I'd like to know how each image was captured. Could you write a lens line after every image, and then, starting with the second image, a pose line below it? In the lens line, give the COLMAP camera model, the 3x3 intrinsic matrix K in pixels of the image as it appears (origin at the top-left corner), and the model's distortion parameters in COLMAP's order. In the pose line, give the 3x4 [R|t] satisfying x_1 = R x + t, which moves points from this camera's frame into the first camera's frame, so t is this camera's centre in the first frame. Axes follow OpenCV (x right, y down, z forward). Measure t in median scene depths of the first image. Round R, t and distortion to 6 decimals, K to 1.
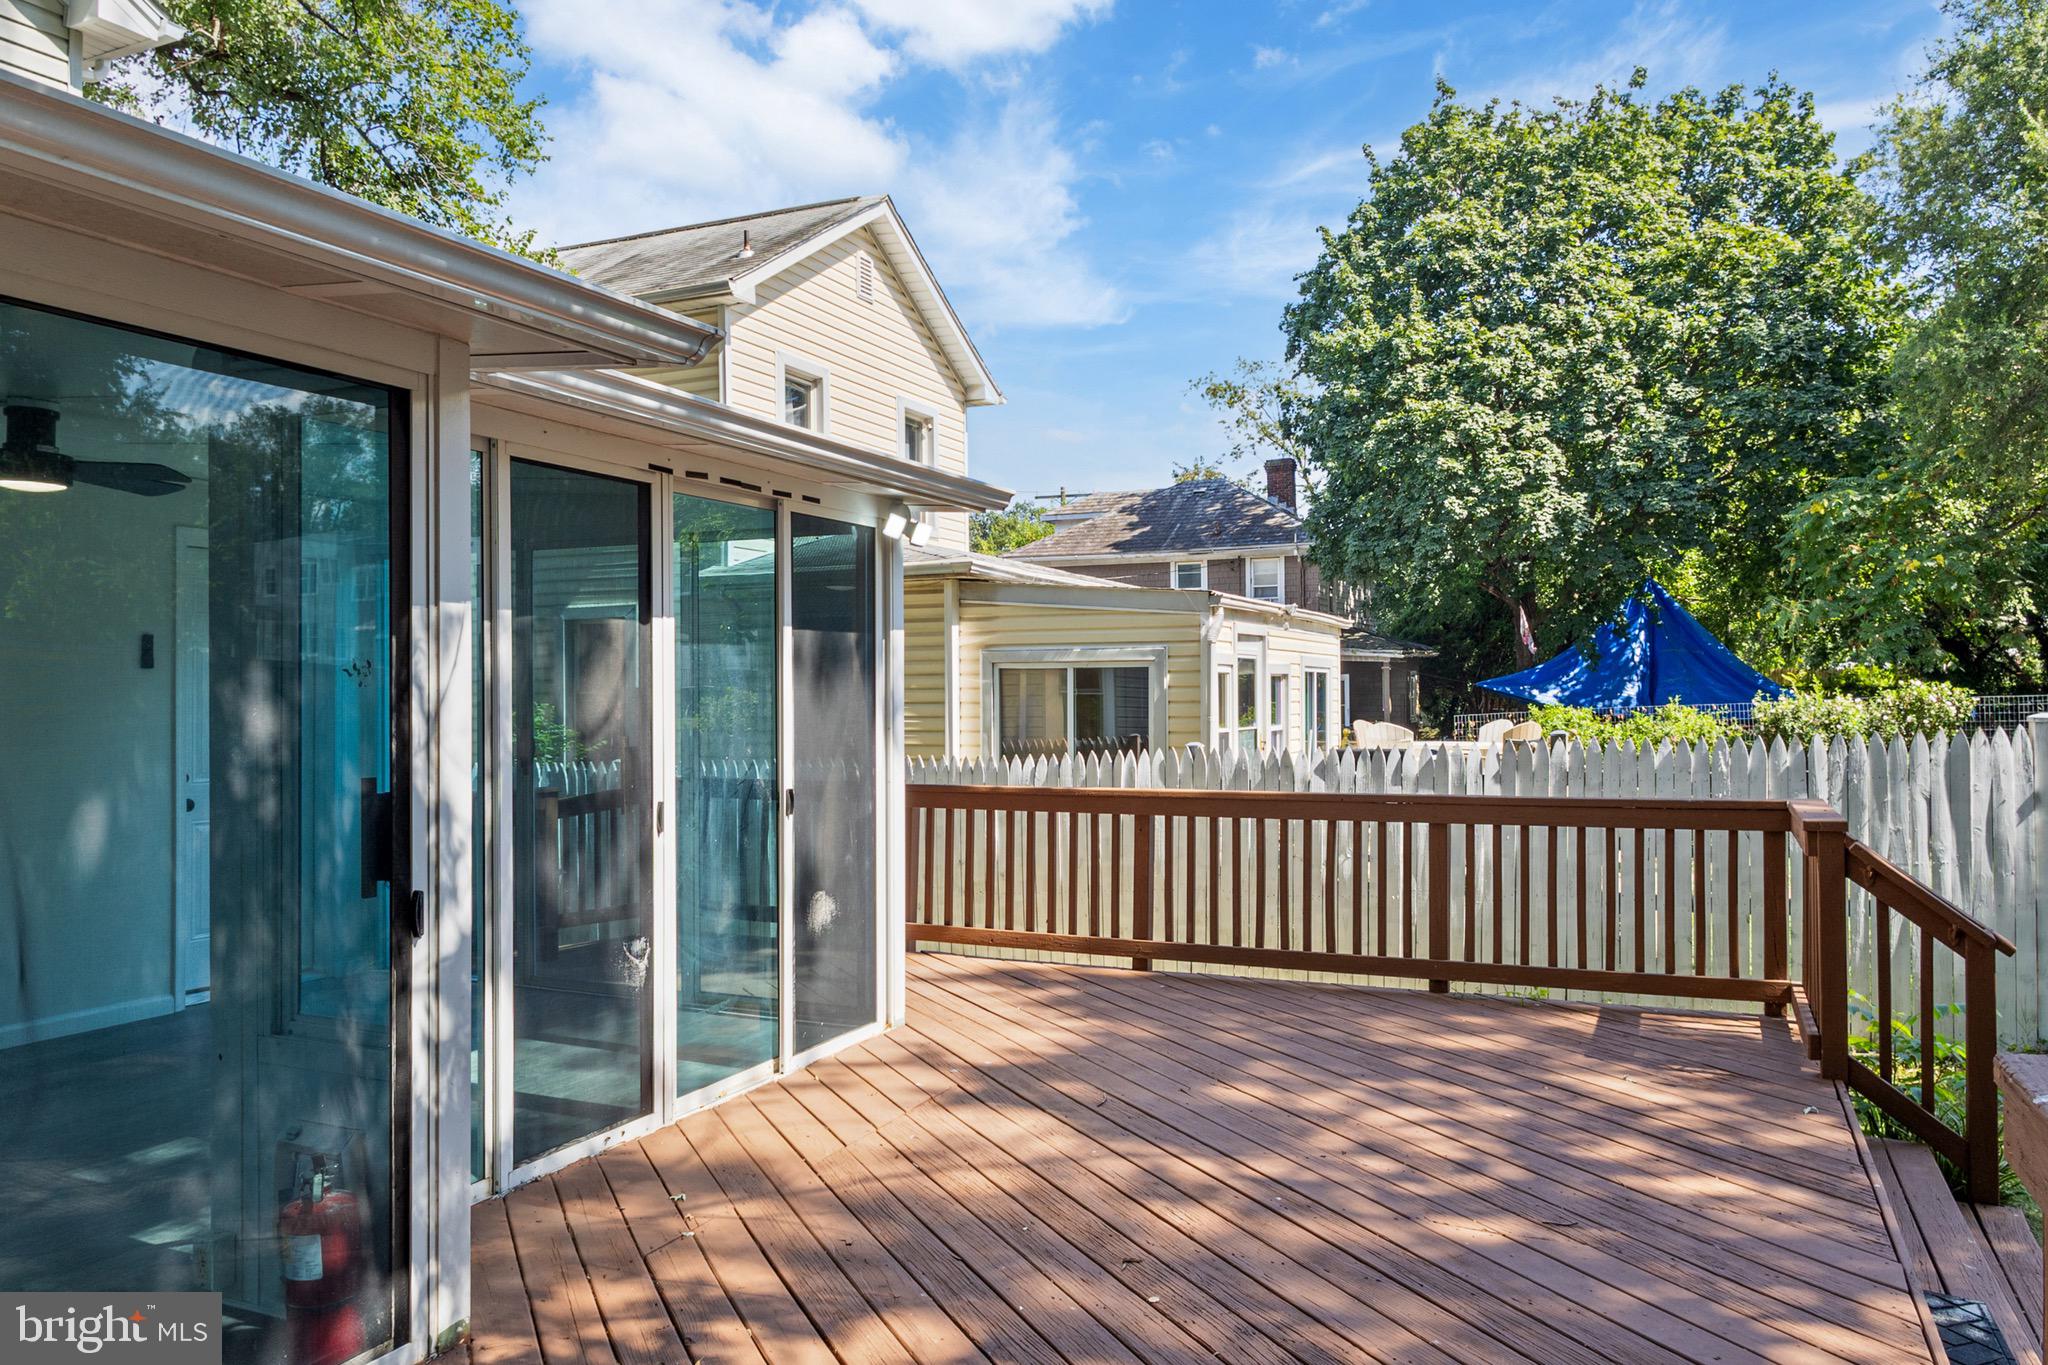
lens RADIAL K [[1441.8, 0, 1024.0], [0, 1441.8, 682.5], [0, 0, 1]] dist [0.002601, -0.000616]
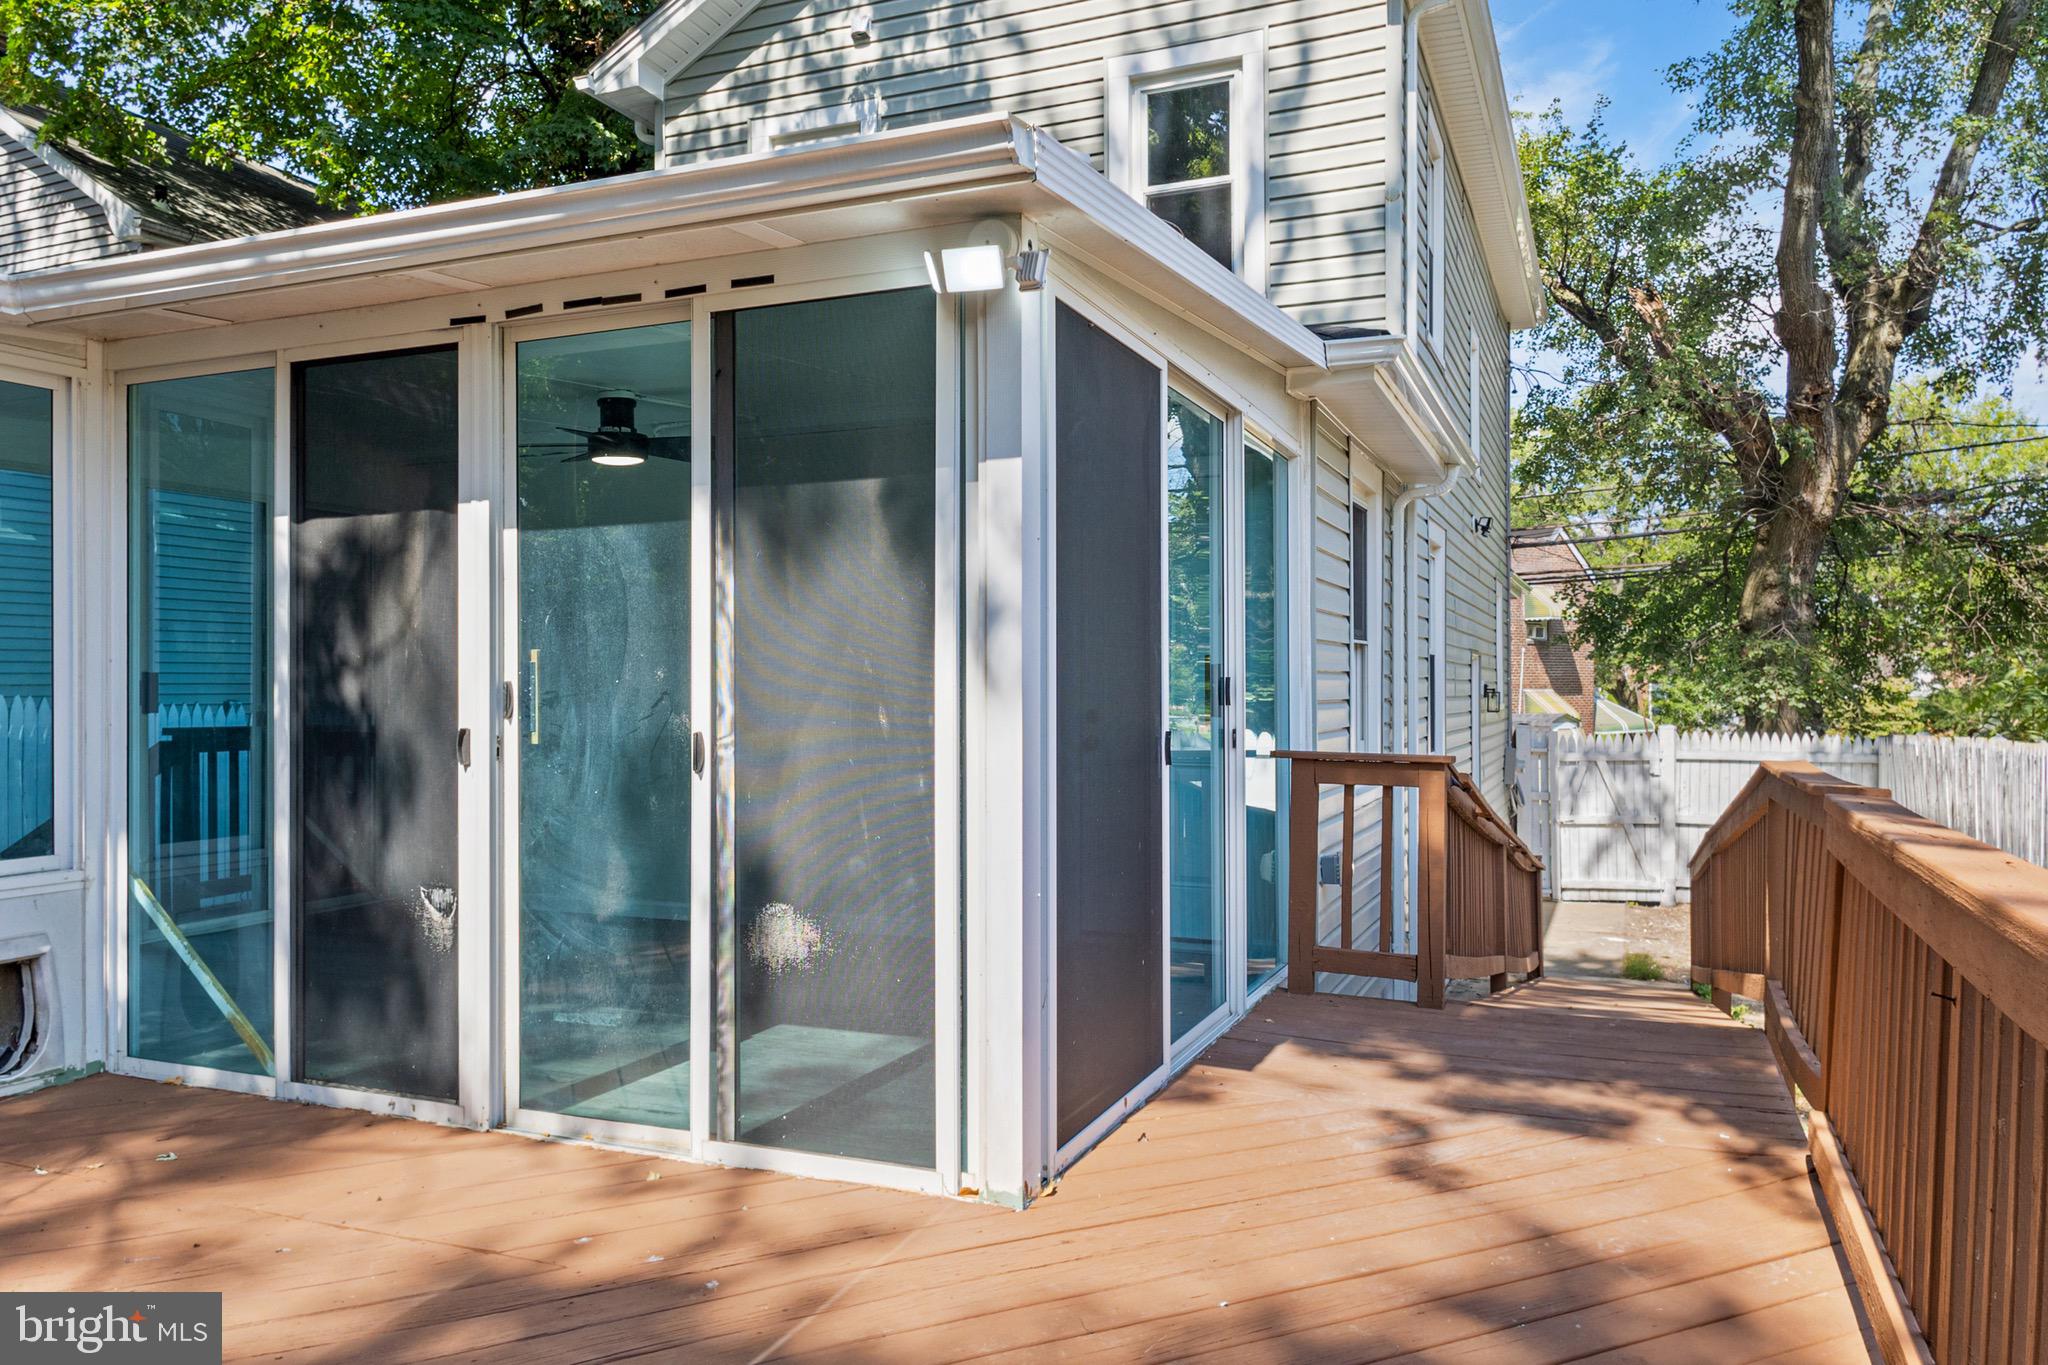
lens RADIAL K [[1441.8, 0, 1024.0], [0, 1441.8, 682.5], [0, 0, 1]] dist [0.002601, -0.000616]
pose [[0.027479, -0.003266, -0.999617, 0.502201], [0.001374, 0.999994, -0.003229, 0.052977], [0.999621, -0.001285, 0.027483, 1.130583]]
